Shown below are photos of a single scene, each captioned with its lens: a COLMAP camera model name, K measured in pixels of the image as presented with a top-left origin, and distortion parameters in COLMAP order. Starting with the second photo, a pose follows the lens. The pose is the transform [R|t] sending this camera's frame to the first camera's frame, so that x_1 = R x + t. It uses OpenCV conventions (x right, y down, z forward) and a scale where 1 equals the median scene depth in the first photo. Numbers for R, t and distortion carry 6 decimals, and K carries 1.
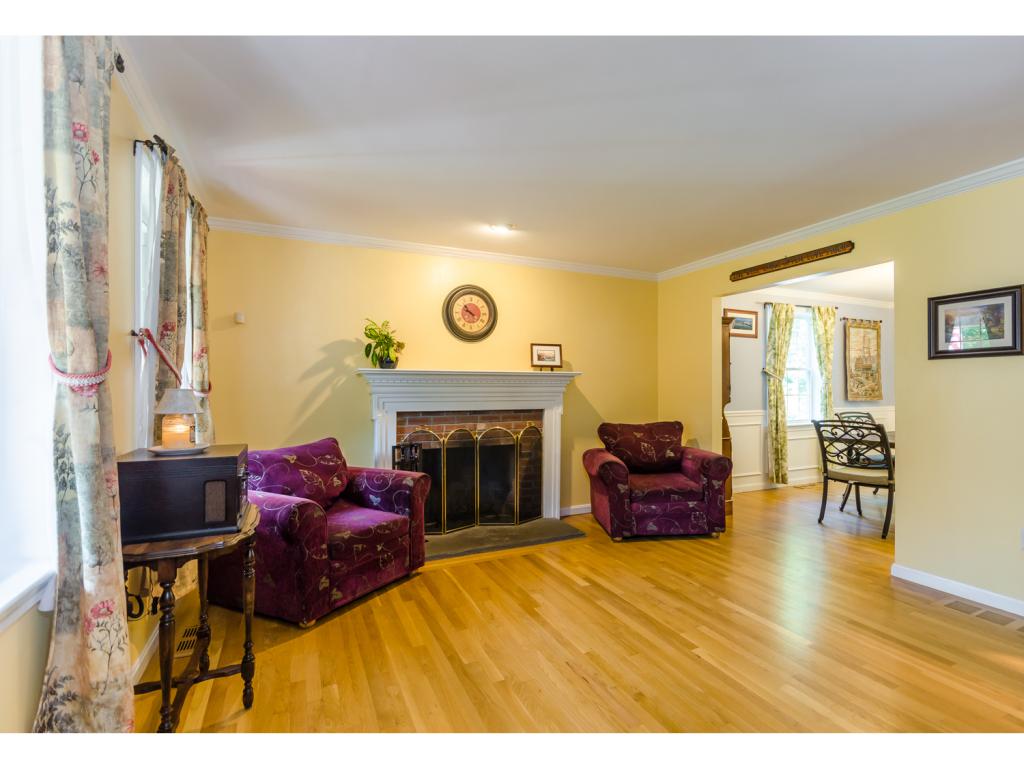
lens RADIAL K [[507.5, 0, 516.9], [0, 507.5, 383.6], [0, 0, 1]] dist [-0.006991, -0.002290]
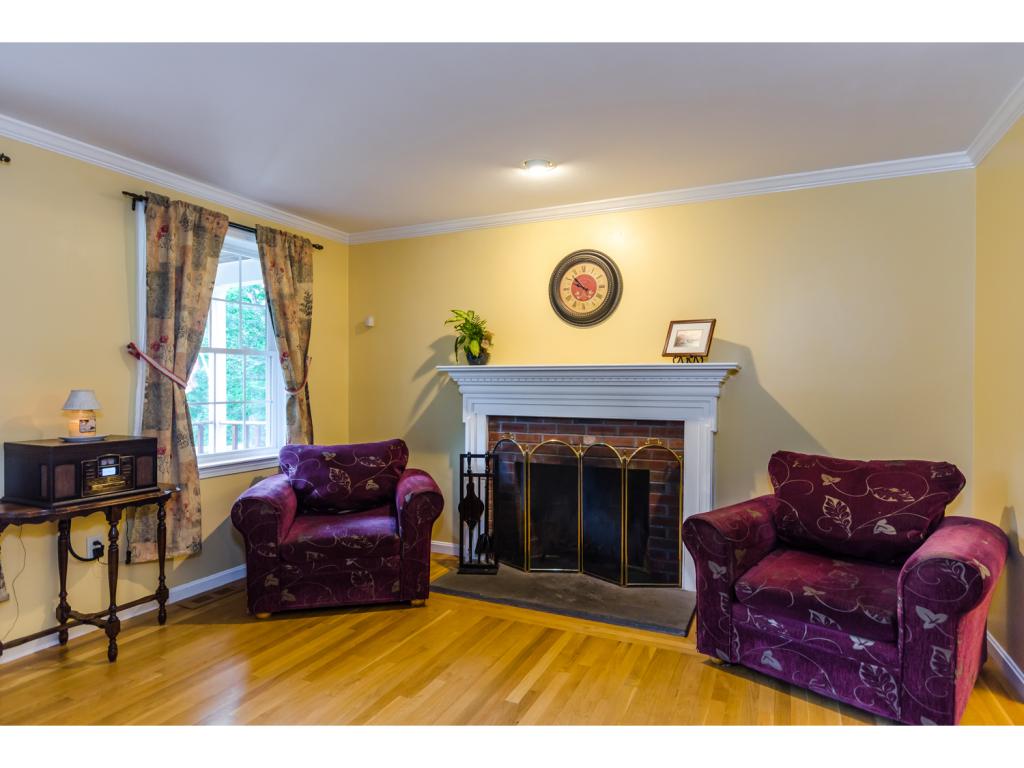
lens RADIAL K [[565.8, 0, 517.4], [0, 565.8, 378.9], [0, 0, 1]] dist [0.000372, -0.002164]
pose [[0.645218, -0.002518, -0.763994, 0.487714], [0.007777, 0.999964, 0.003272, -0.007902], [0.763959, -0.008053, 0.645215, 0.388493]]
